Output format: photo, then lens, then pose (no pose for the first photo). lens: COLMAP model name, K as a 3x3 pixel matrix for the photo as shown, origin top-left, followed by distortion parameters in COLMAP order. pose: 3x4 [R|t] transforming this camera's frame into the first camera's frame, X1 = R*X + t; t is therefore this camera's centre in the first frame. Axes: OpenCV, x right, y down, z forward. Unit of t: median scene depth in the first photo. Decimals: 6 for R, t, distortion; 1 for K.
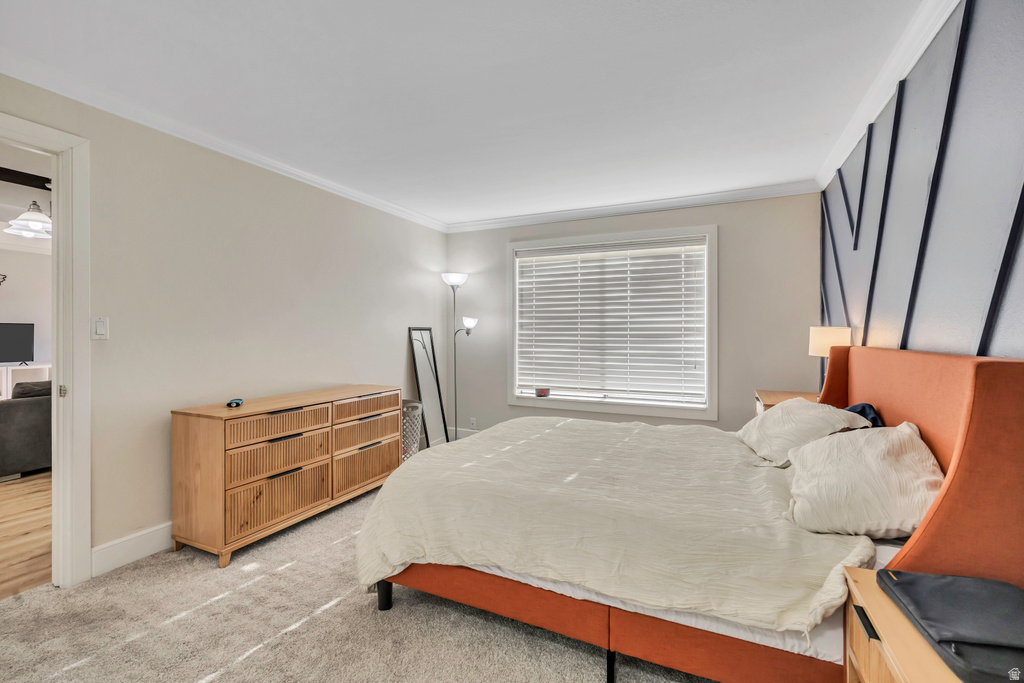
lens RADIAL K [[442.7, 0, 508.2], [0, 442.7, 336.2], [0, 0, 1]] dist [-0.005011, -0.000050]
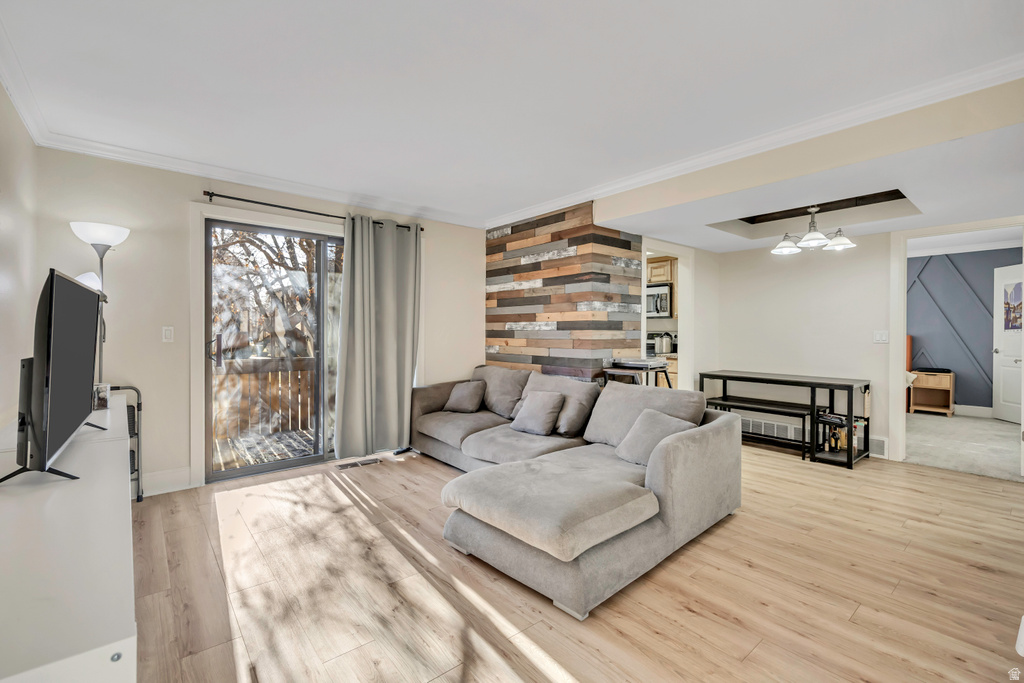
lens RADIAL K [[442.7, 0, 510.1], [0, 442.7, 335.9], [0, 0, 1]] dist [-0.005011, -0.000050]
pose [[0.423778, -0.006658, 0.905741, -1.093526], [-0.001078, 0.999969, 0.007855, 0.009008], [-0.905765, -0.004306, 0.423758, 0.607611]]
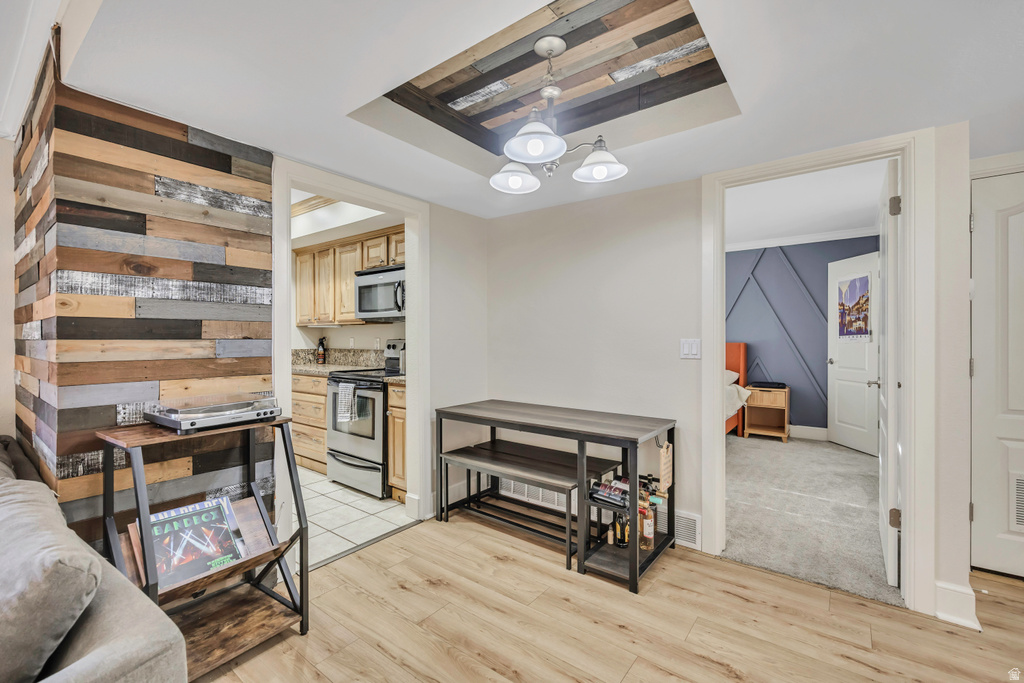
lens RADIAL K [[442.7, 0, 509.1], [0, 442.7, 340.5], [0, 0, 1]] dist [-0.005011, -0.000050]
pose [[0.207864, -0.004651, 0.978147, -0.809954], [0.002461, 0.999988, 0.004232, 0.006621], [-0.978155, 0.001527, 0.207873, 0.505605]]
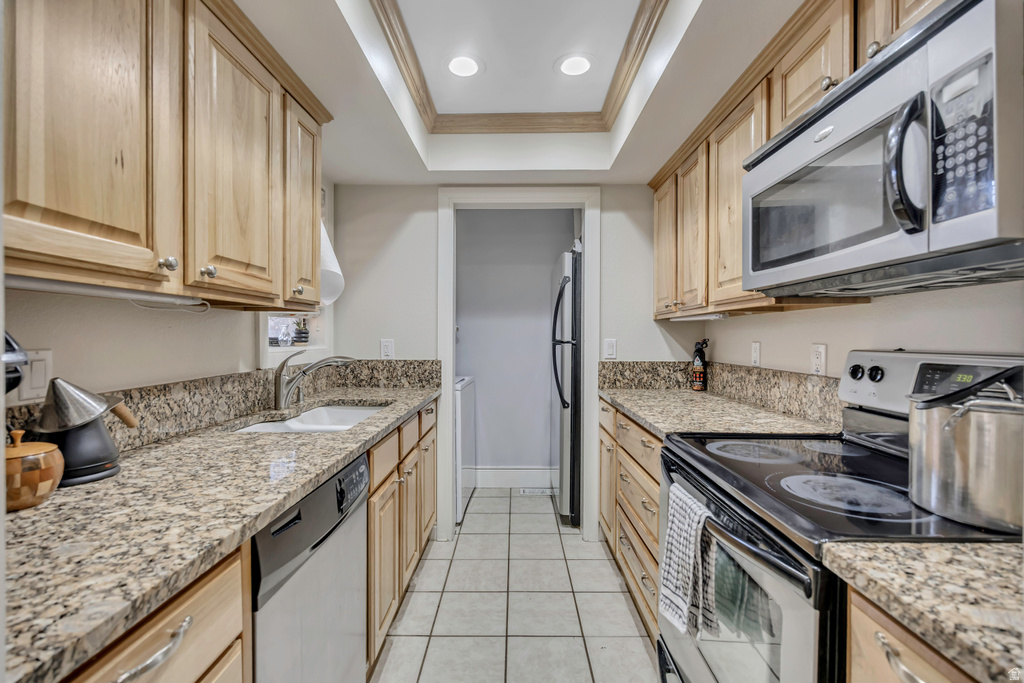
lens RADIAL K [[442.7, 0, 512.6], [0, 442.7, 342.9], [0, 0, 1]] dist [-0.005011, -0.000050]
pose [[0.906234, 0.000052, 0.422776, -0.558923], [-0.003525, 0.999966, 0.007434, 0.004384], [-0.422761, -0.008227, 0.906204, 0.635147]]
